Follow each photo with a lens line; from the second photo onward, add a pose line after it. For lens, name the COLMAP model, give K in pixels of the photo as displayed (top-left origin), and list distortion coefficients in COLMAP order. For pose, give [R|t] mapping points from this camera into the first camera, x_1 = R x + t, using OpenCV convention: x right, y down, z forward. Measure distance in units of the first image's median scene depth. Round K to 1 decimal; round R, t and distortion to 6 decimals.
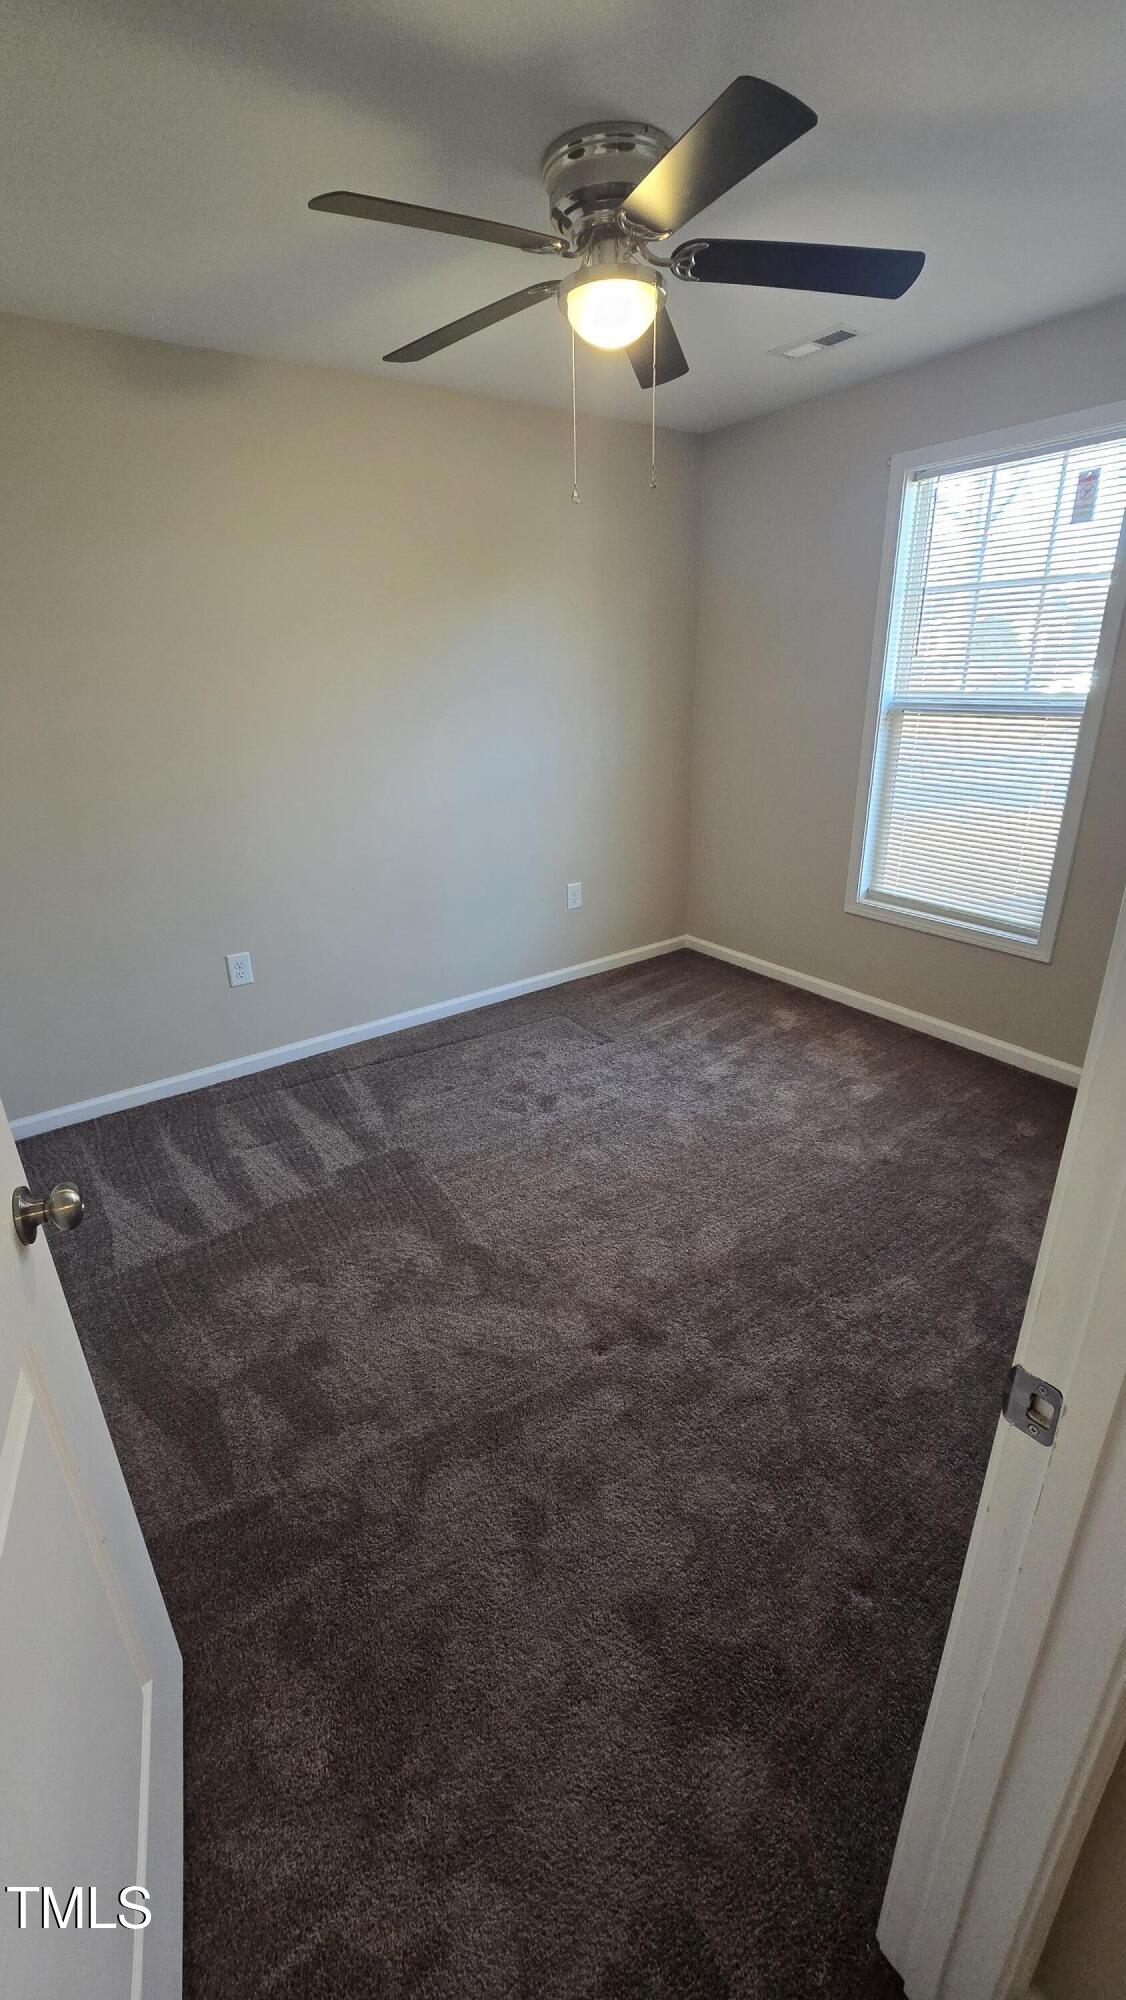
lens RADIAL K [[810.8, 0, 567.8], [0, 810.8, 1001.5], [0, 0, 1]] dist [-0.015902, 0.004768]
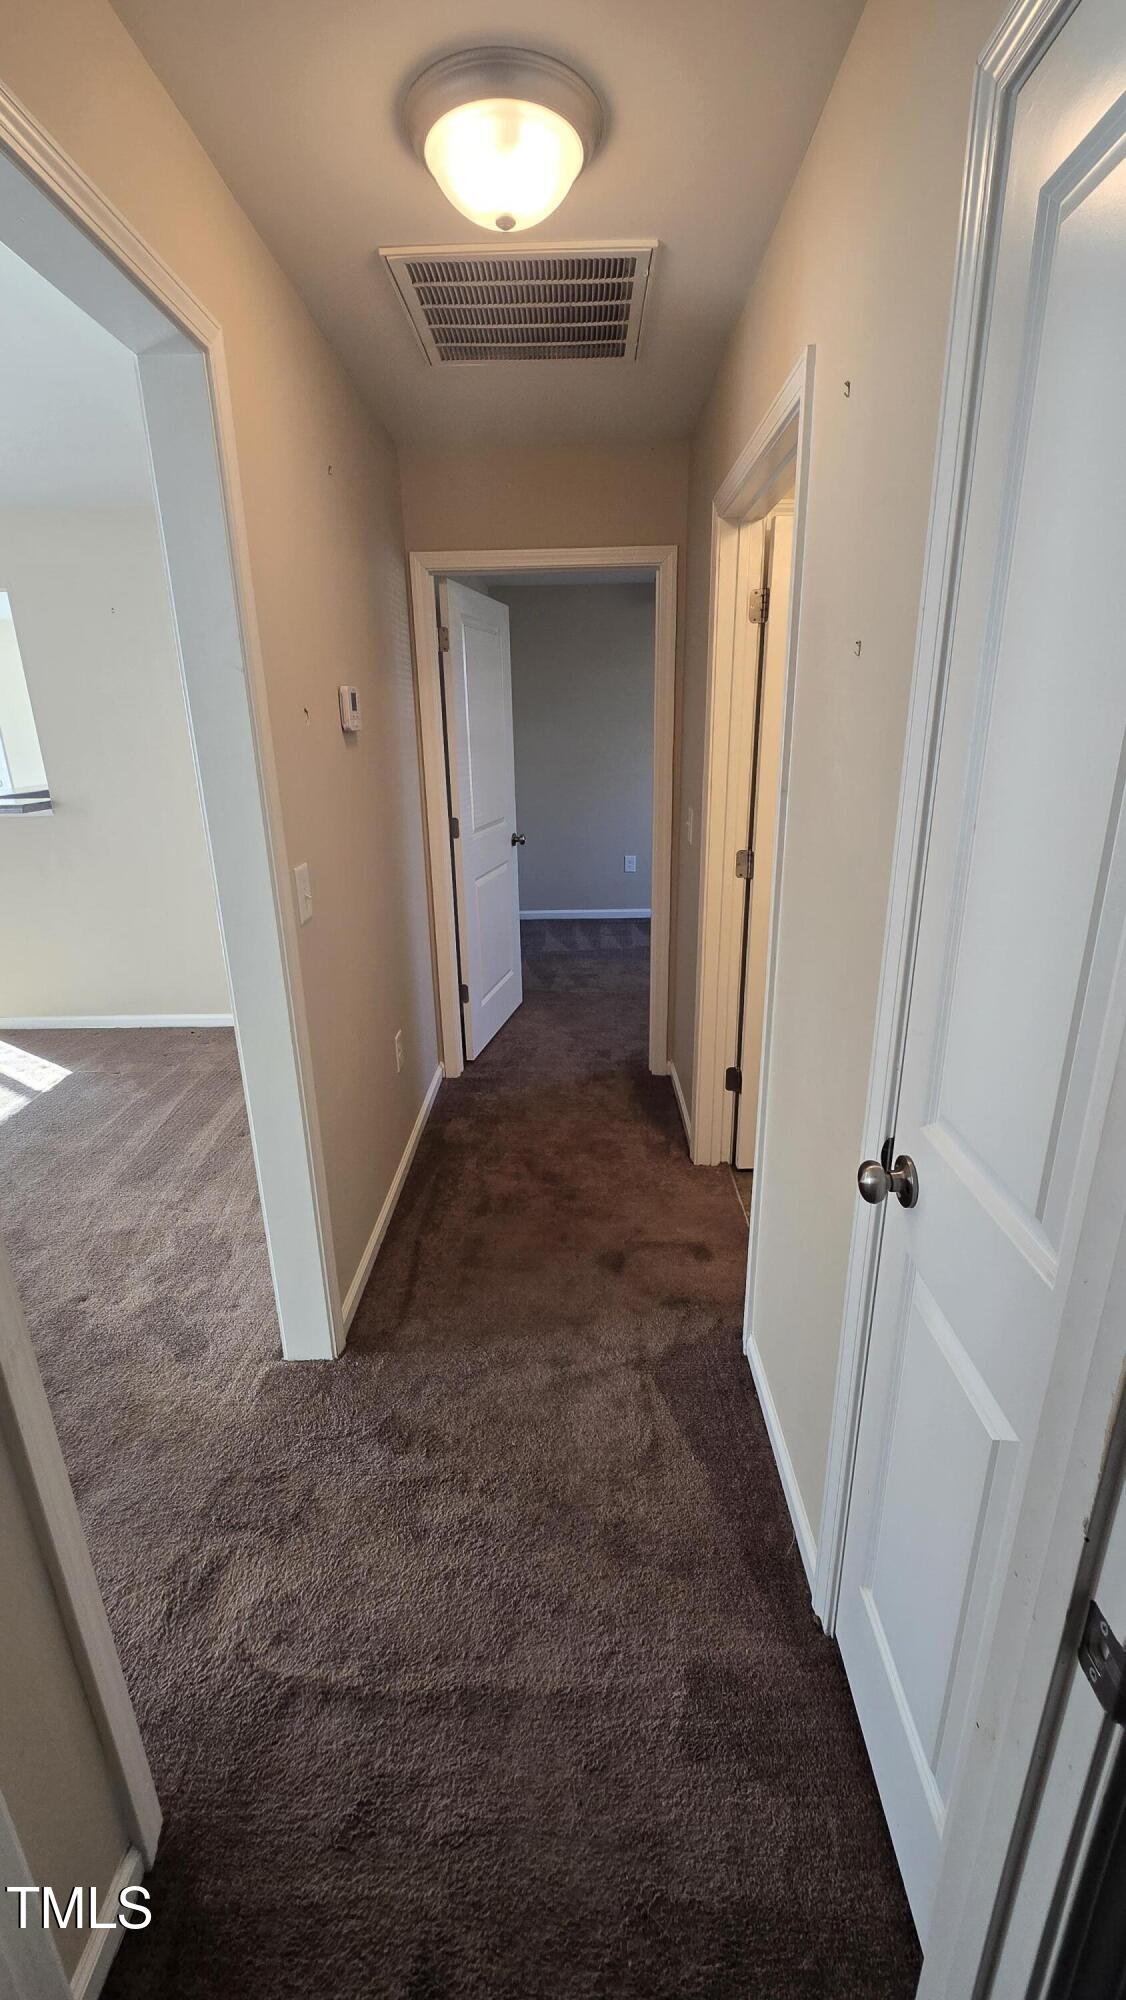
lens RADIAL K [[810.8, 0, 566.4], [0, 810.8, 997.8], [0, 0, 1]] dist [-0.015902, 0.004768]
pose [[0.805219, 0.184801, -0.563445, 0.746546], [-0.212490, 0.977019, 0.016776, 0.317808], [0.553597, 0.106218, 0.825983, -0.813856]]
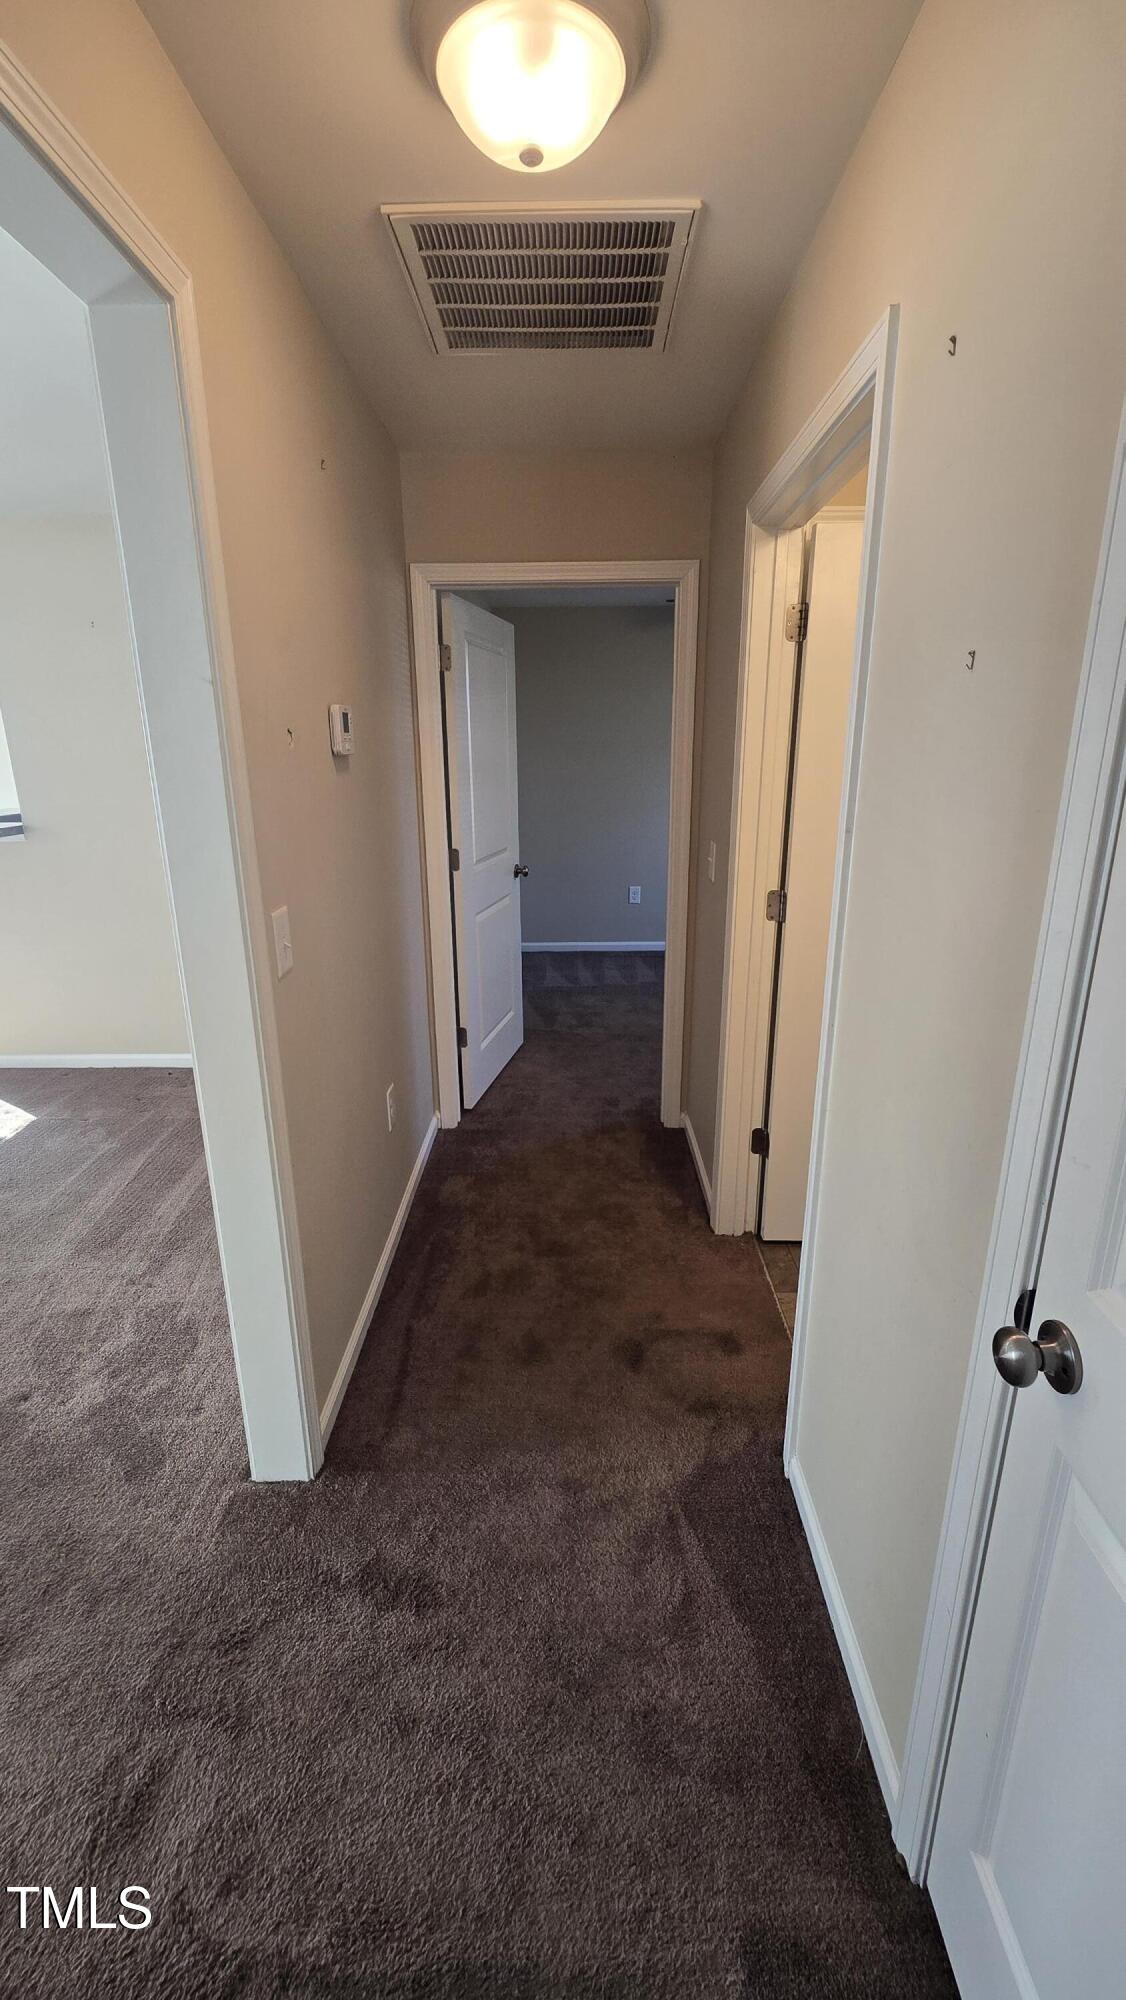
lens RADIAL K [[810.8, 0, 562.3], [0, 810.8, 1002.7], [0, 0, 1]] dist [-0.015902, 0.004768]
pose [[0.804992, 0.179421, -0.565505, 0.672082], [-0.222135, 0.974992, -0.006866, 0.292764], [0.550131, 0.131146, 0.824716, -0.750029]]
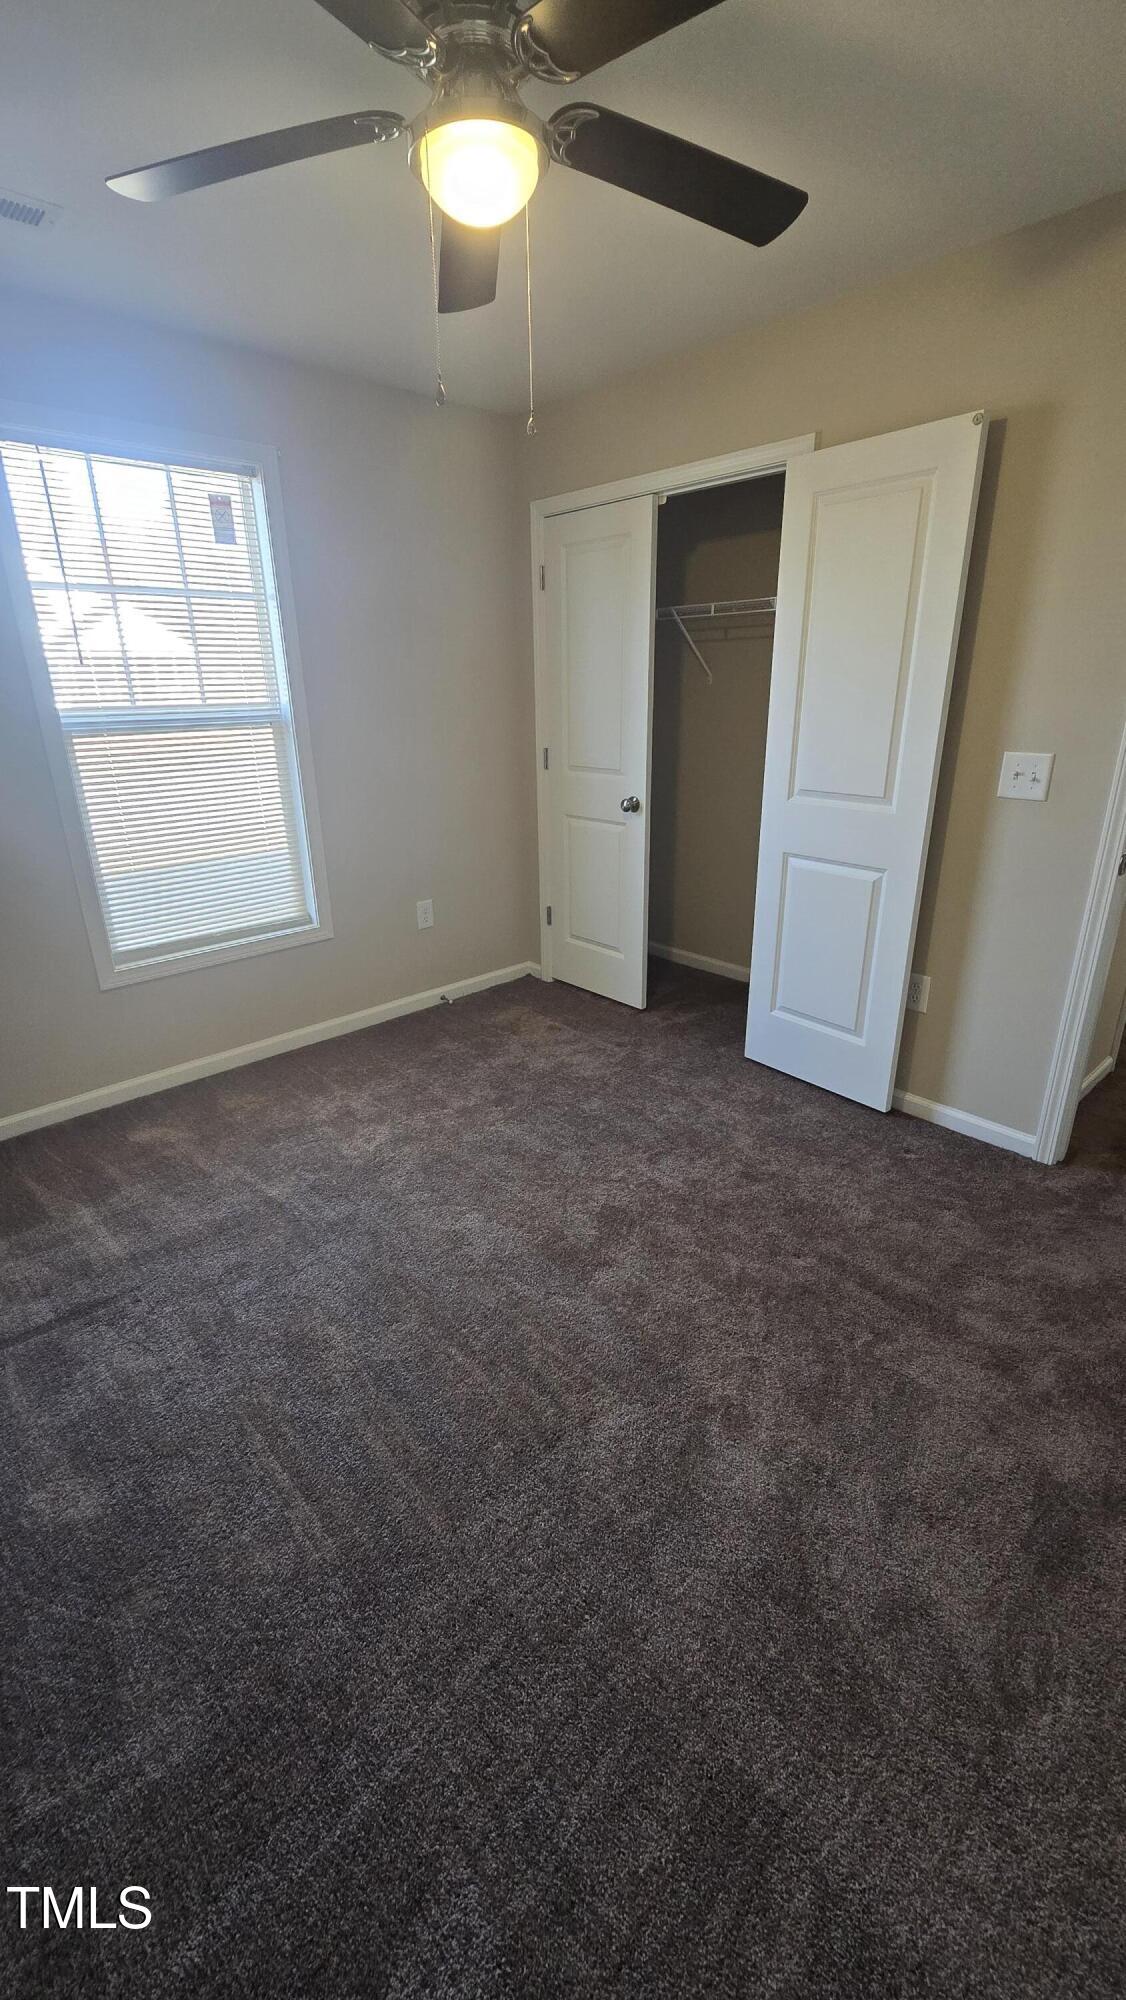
lens RADIAL K [[810.8, 0, 562.6], [0, 810.8, 990.5], [0, 0, 1]] dist [-0.015902, 0.004768]
pose [[-0.088945, -0.343828, 0.934811, -0.553658], [0.386010, 0.853286, 0.350571, -0.275585], [-0.918197, 0.392027, 0.056825, 0.711612]]
